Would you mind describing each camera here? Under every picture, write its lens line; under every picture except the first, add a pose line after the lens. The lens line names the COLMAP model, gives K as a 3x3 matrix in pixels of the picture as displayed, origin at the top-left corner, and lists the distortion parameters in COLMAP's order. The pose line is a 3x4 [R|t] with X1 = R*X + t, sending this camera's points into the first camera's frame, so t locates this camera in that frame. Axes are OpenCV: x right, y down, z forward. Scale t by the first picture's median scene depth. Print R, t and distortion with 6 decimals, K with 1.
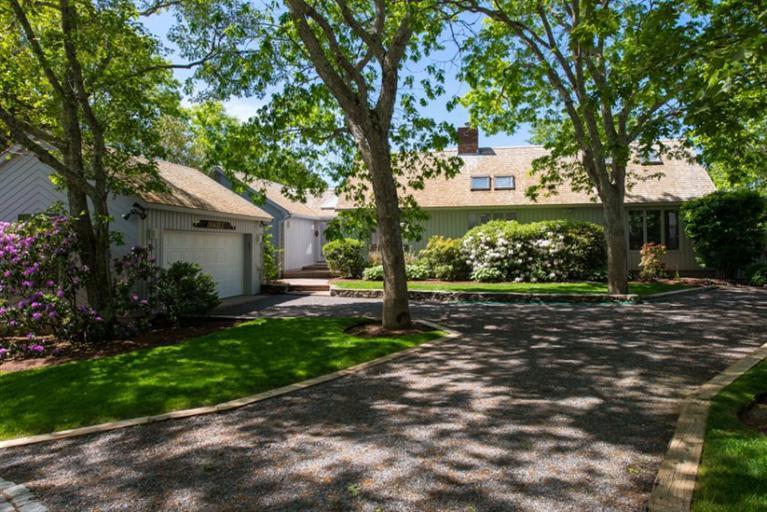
lens RADIAL K [[532.5, 0, 382.7], [0, 532.5, 254.0], [0, 0, 1]] dist [0.012843, -0.024818]
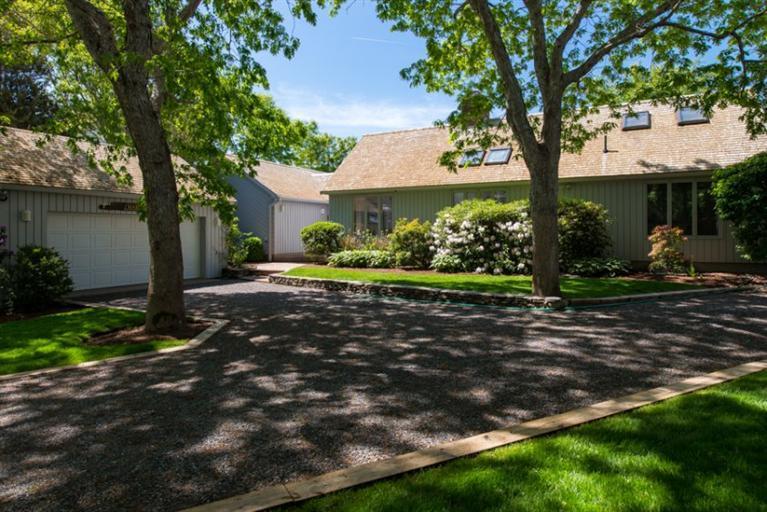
lens RADIAL K [[472.7, 0, 383.9], [0, 472.7, 257.1], [0, 0, 1]] dist [-0.002309, -0.001477]
pose [[0.958035, 0.017245, -0.286132, 0.318899], [-0.006075, 0.999186, 0.039880, -0.000658], [0.286586, -0.036468, 0.957360, 0.248802]]
